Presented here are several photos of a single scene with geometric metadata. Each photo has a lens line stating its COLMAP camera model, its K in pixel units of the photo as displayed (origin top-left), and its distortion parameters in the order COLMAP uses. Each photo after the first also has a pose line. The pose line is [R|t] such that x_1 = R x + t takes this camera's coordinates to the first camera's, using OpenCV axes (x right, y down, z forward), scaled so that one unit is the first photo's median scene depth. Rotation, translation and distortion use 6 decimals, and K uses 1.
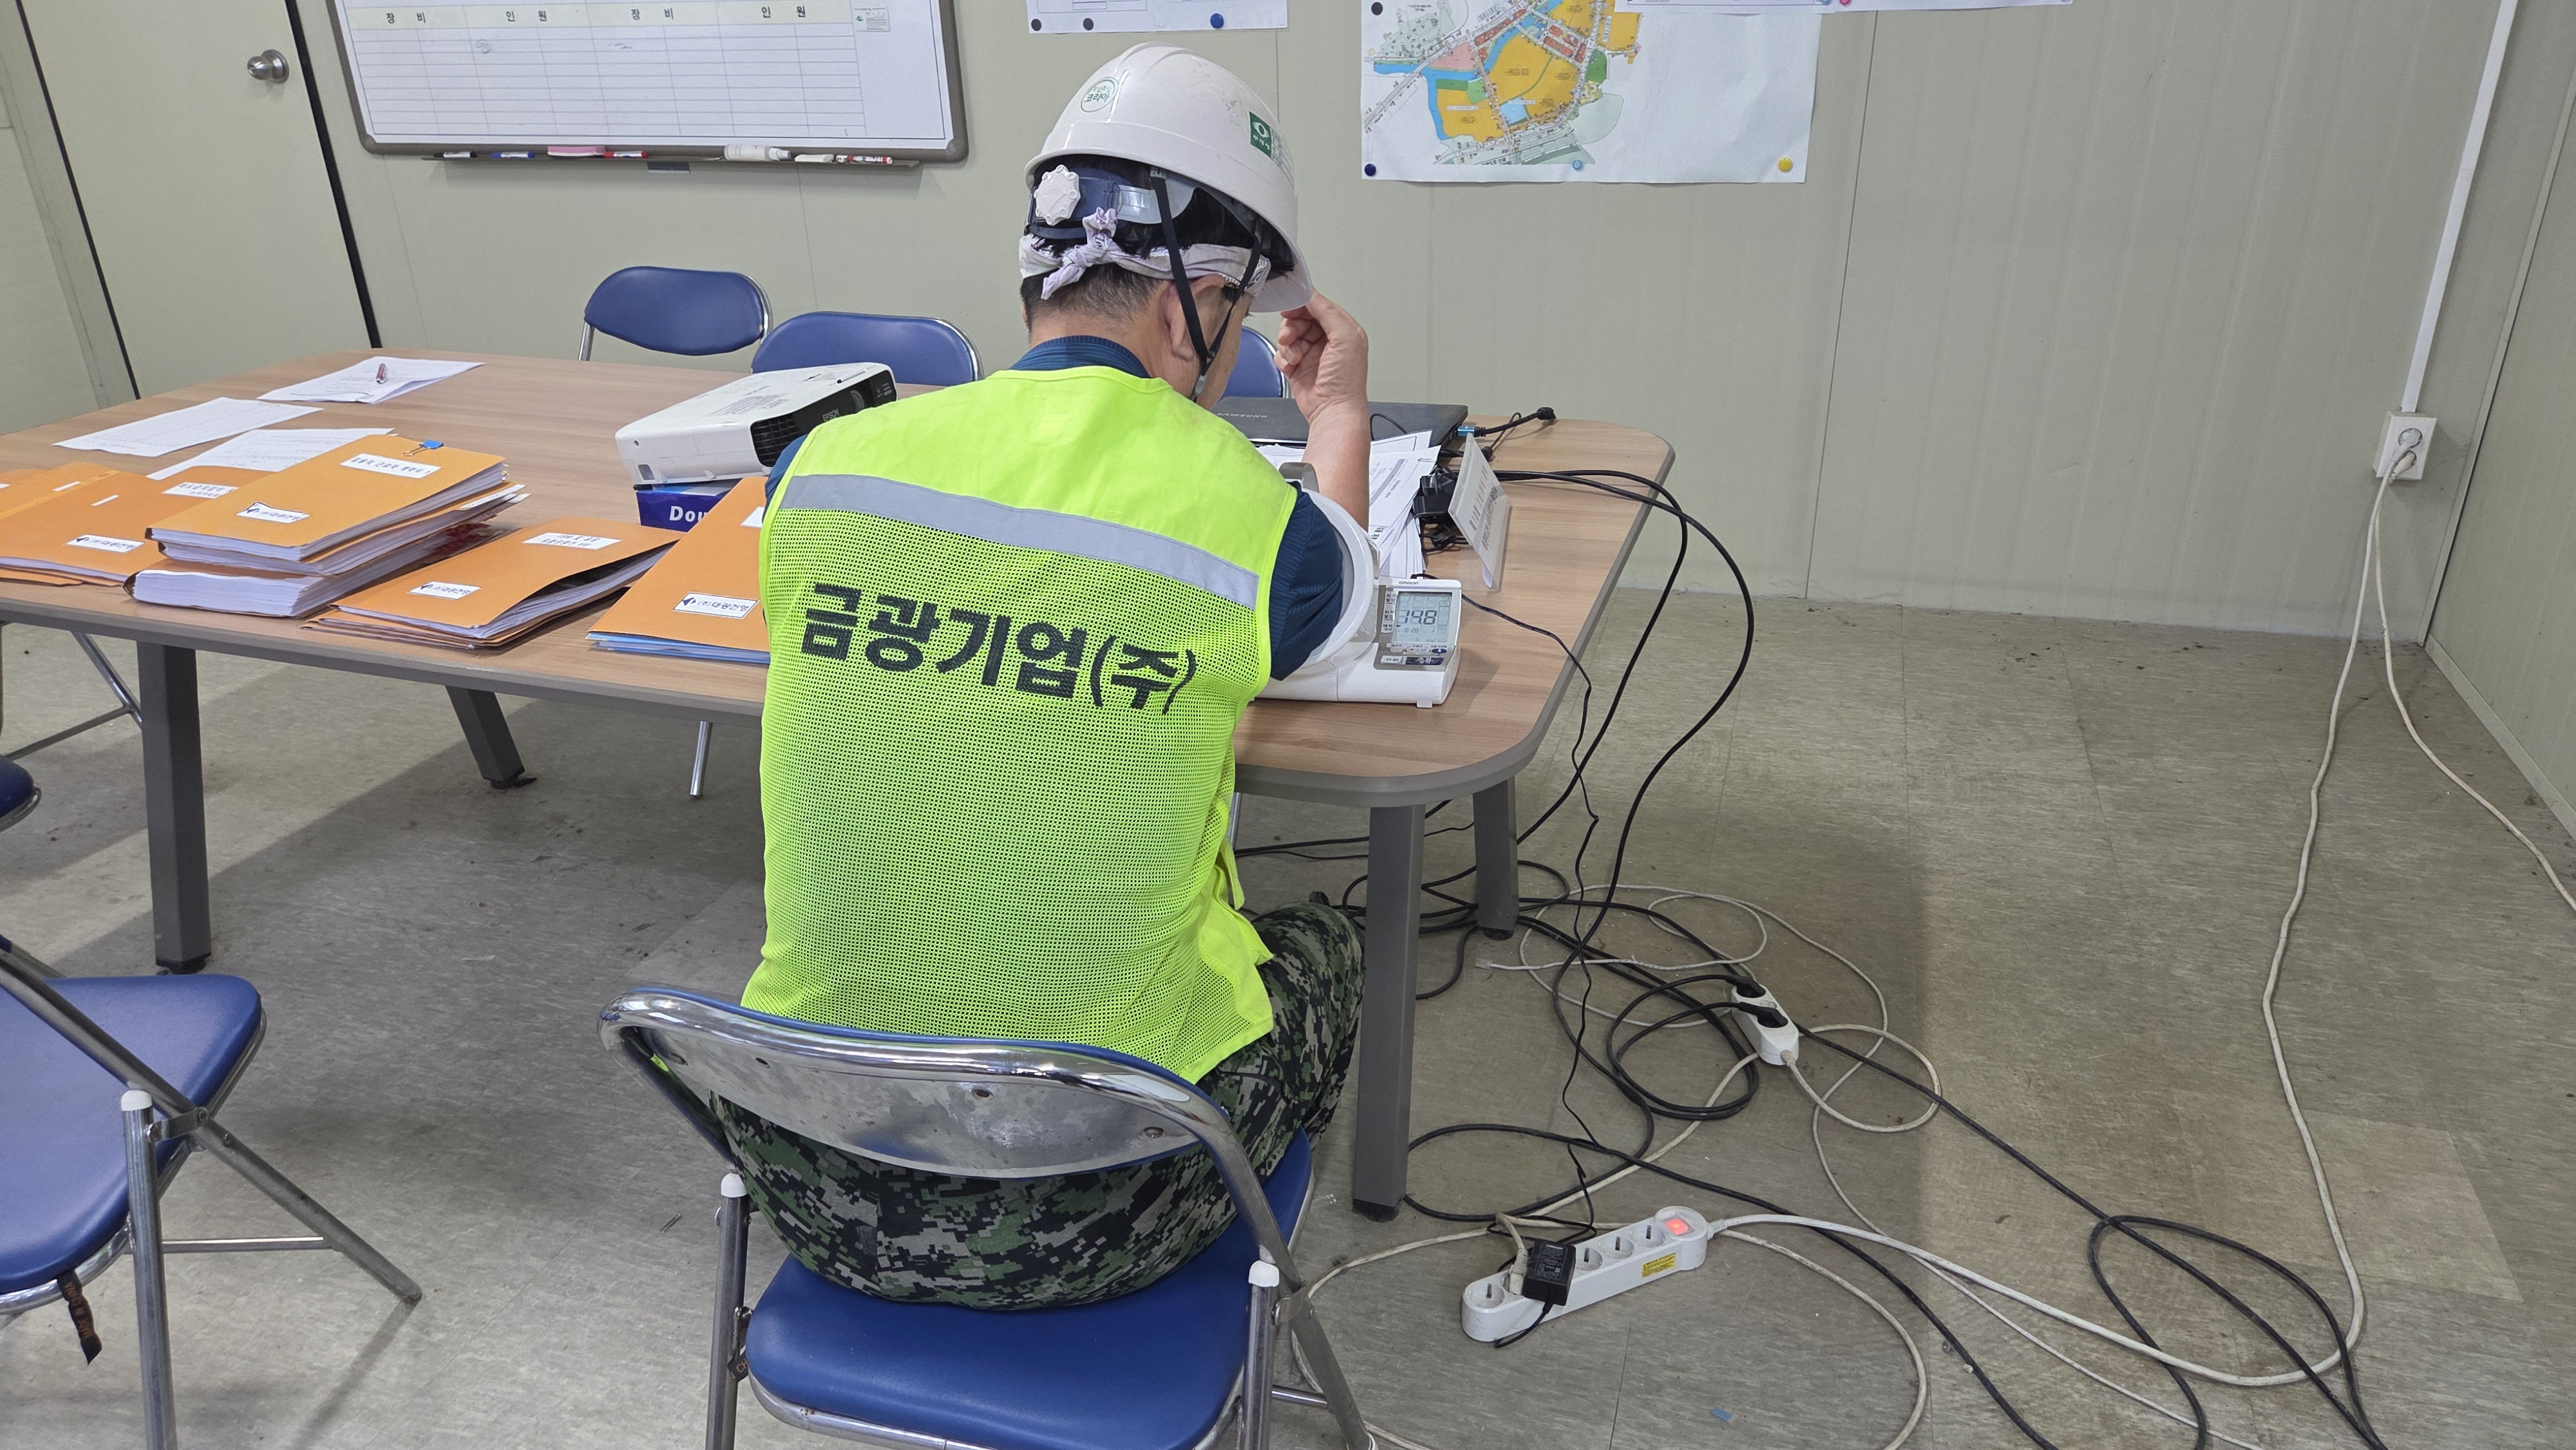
lens RADIAL K [[1693.3, 0, 1260.8], [0, 1693.3, 722.4], [0, 0, 1]] dist [0.069960, -0.063862]
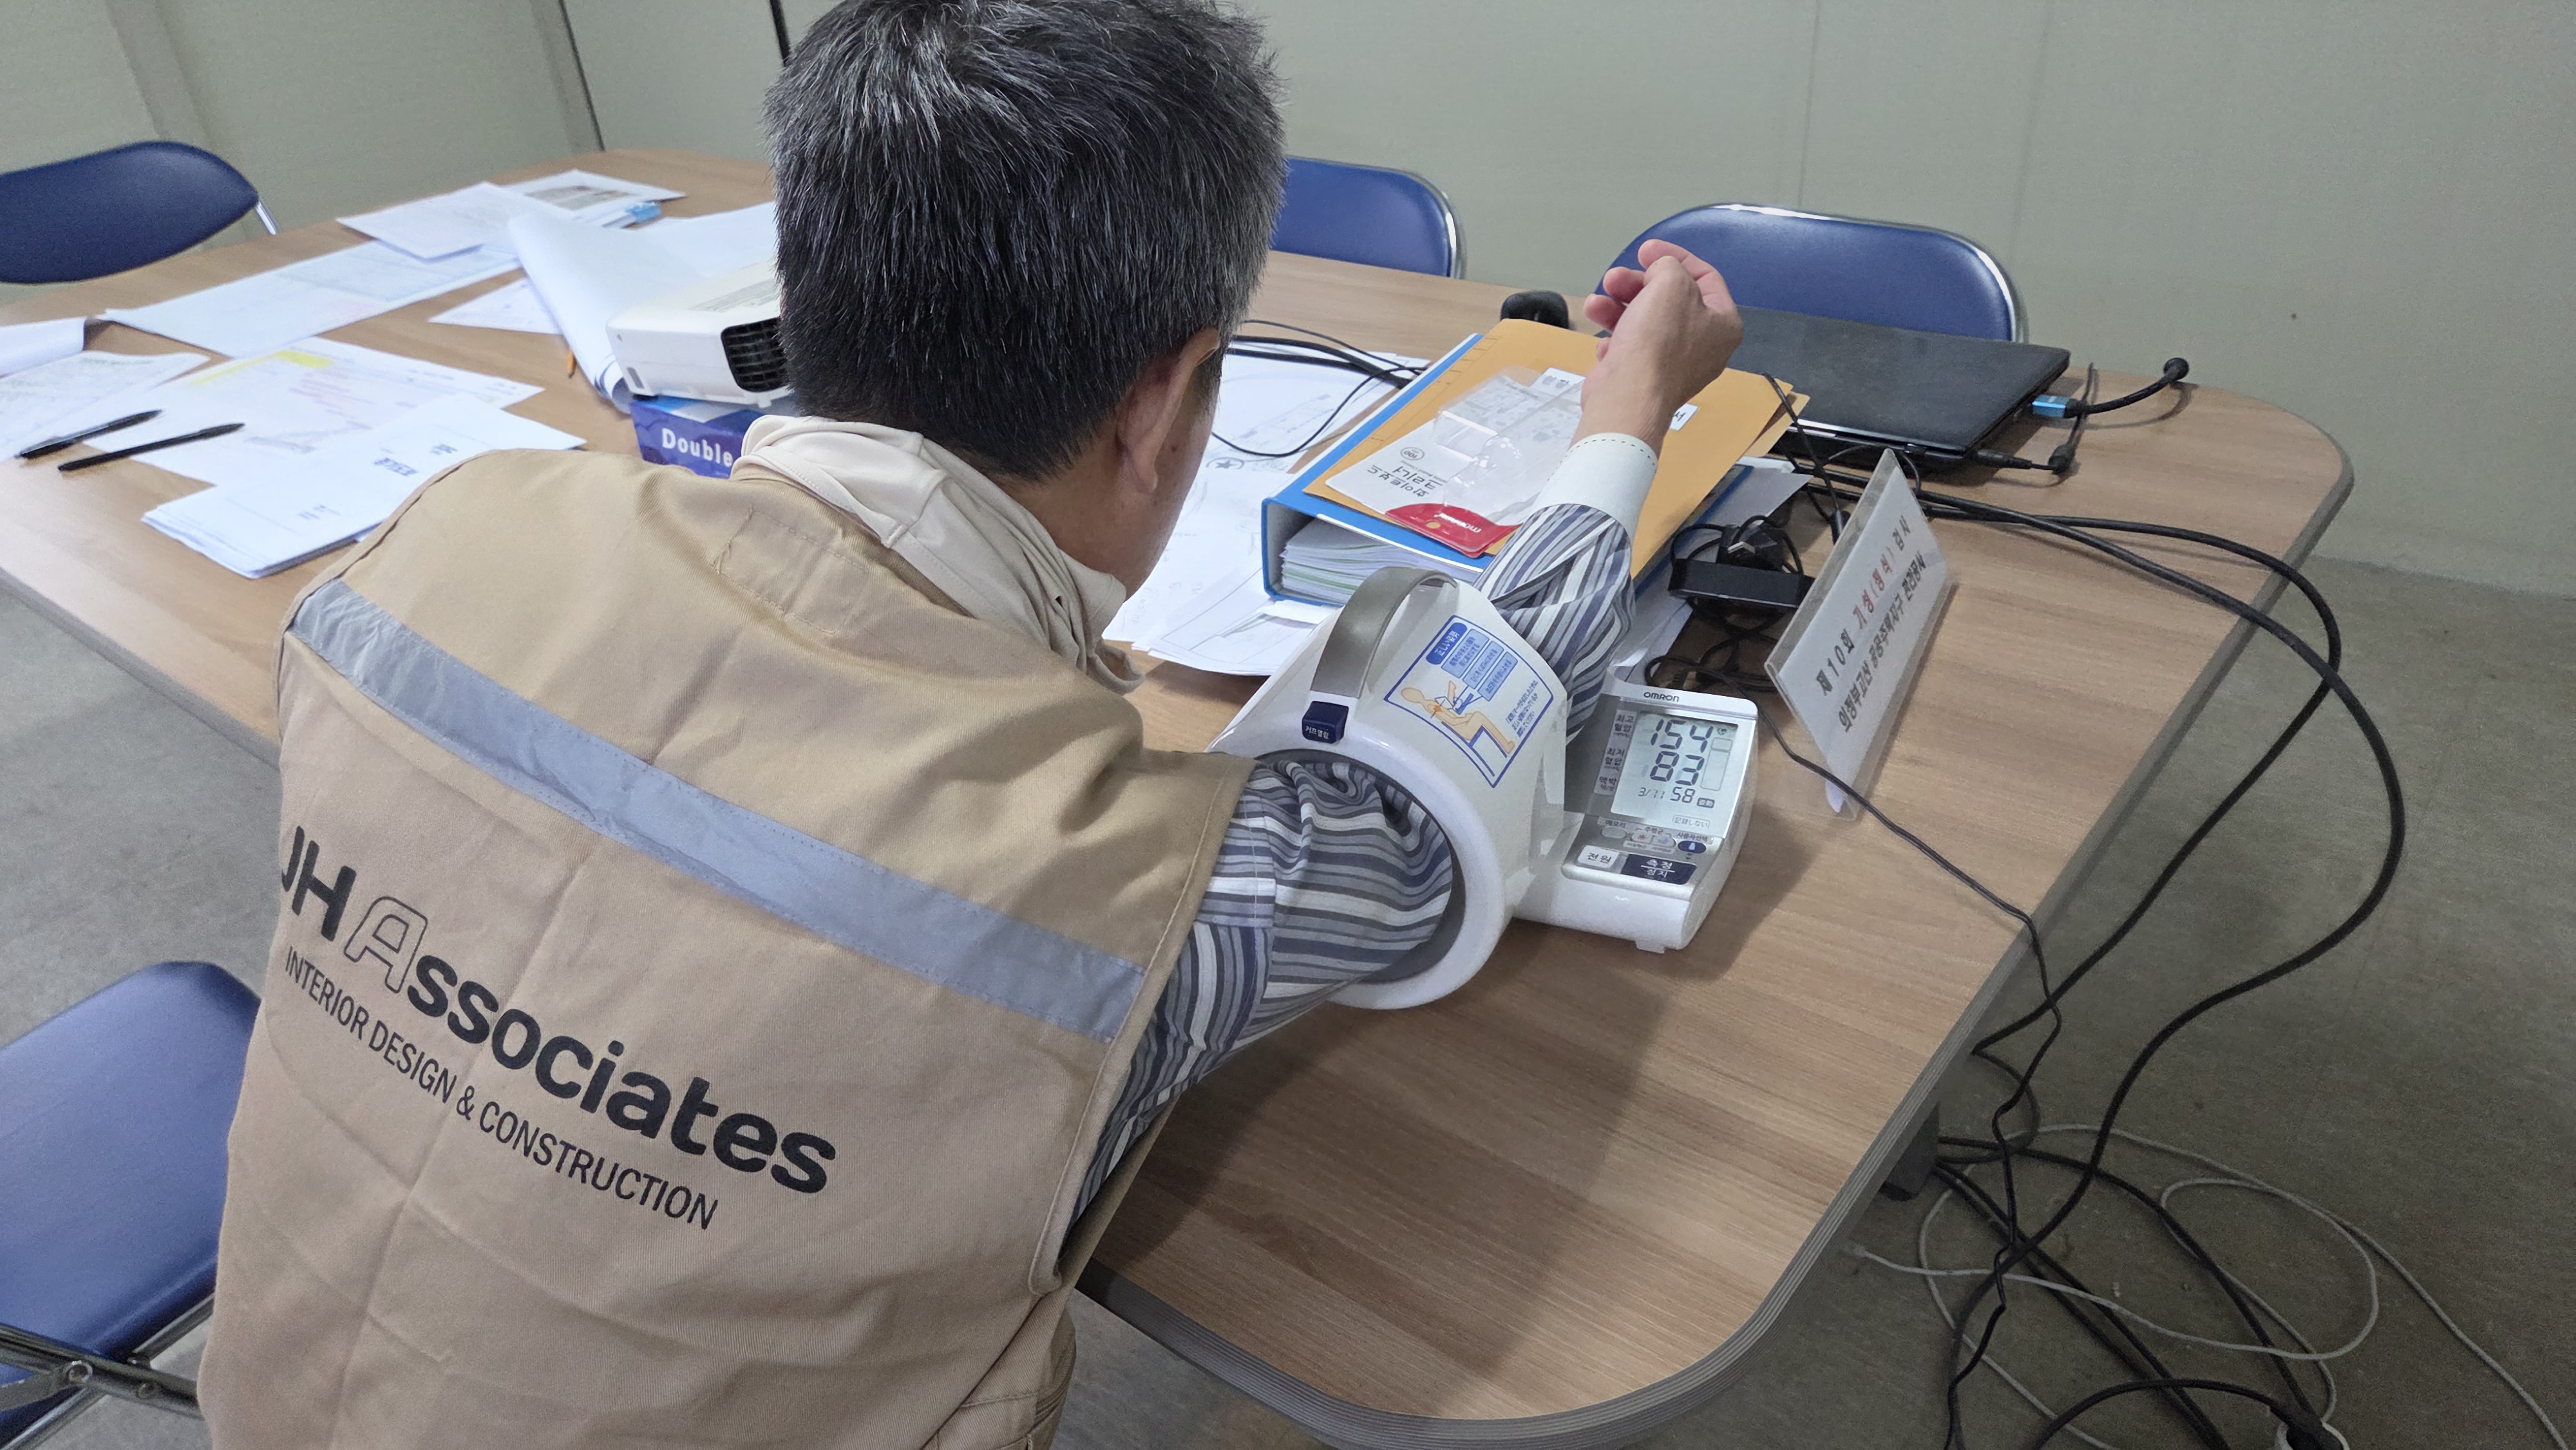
lens RADIAL K [[1693.3, 0, 1247.3], [0, 1693.3, 730.3], [0, 0, 1]] dist [0.069960, -0.063862]
pose [[0.937397, 0.142584, -0.317738, 0.071404], [-0.093161, 0.981763, 0.165715, -0.098281], [0.335572, -0.125740, 0.933585, 0.261491]]
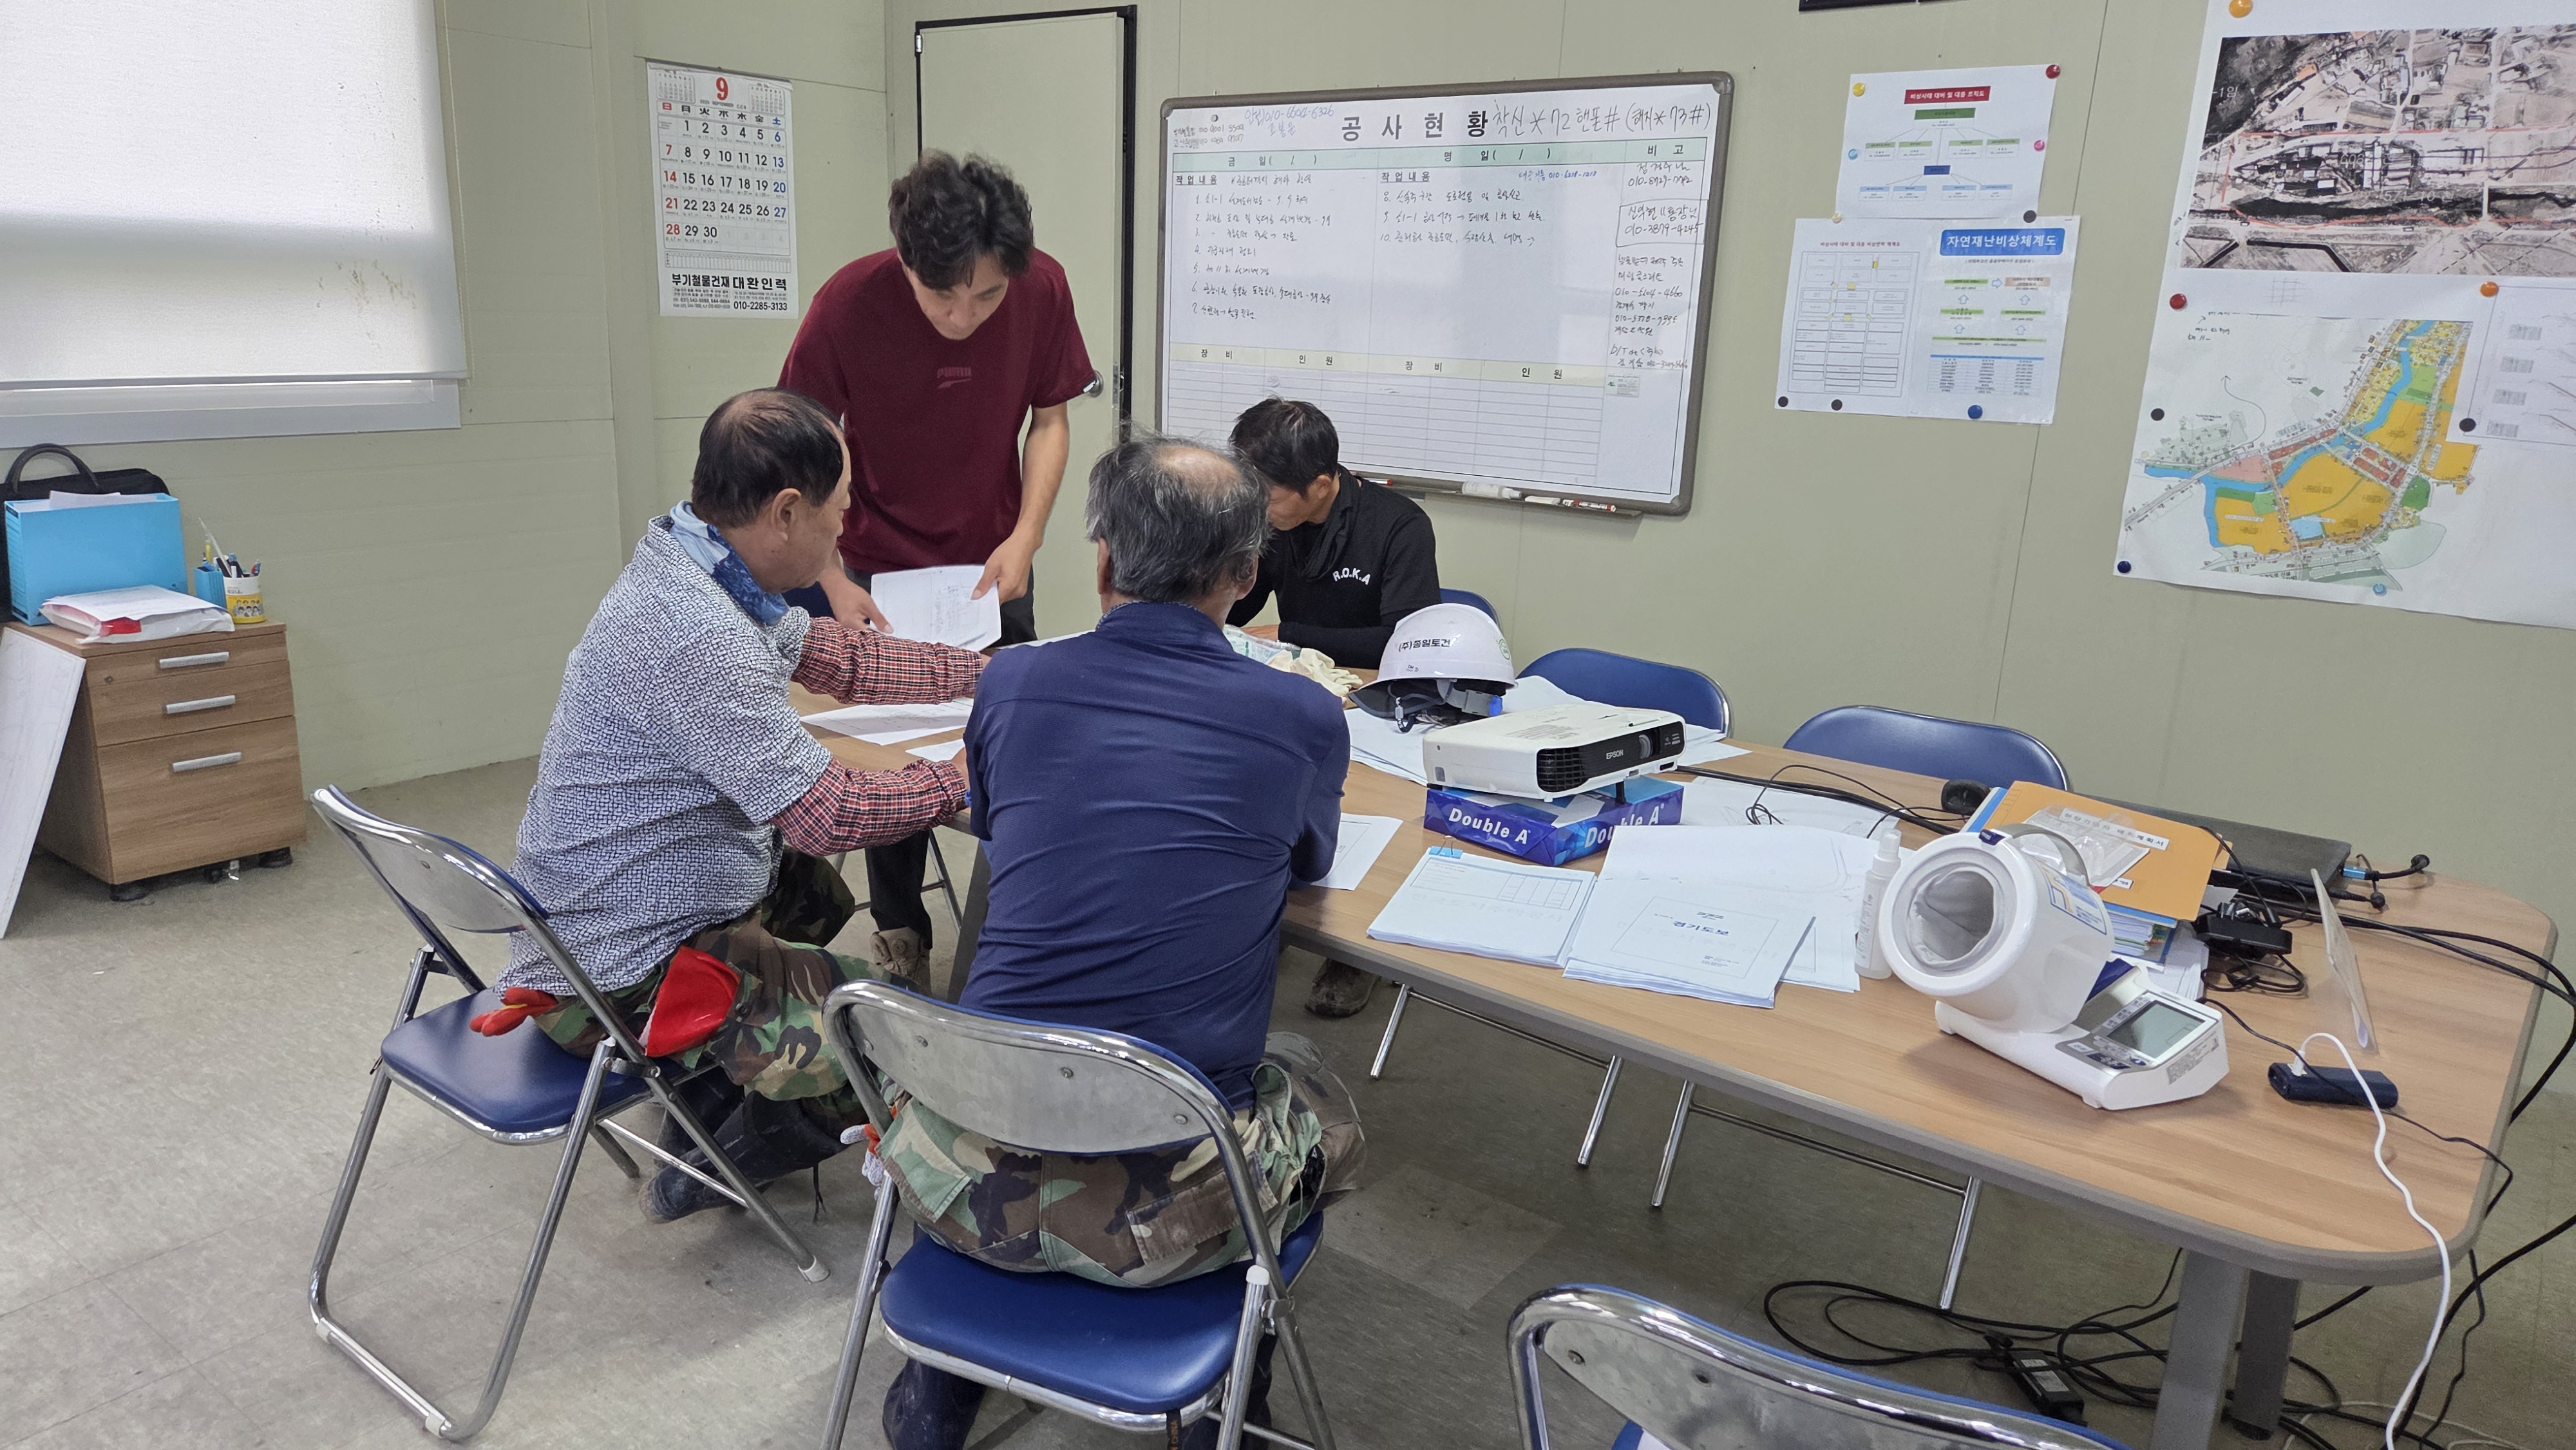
lens RADIAL K [[1693.3, 0, 1256.7], [0, 1693.3, 724.2], [0, 0, 1]] dist [0.069960, -0.063862]
pose [[0.938059, 0.143734, -0.315254, -0.087152], [-0.198298, 0.968855, -0.148318, 0.004114], [0.284117, 0.201645, 0.937346, -0.038033]]
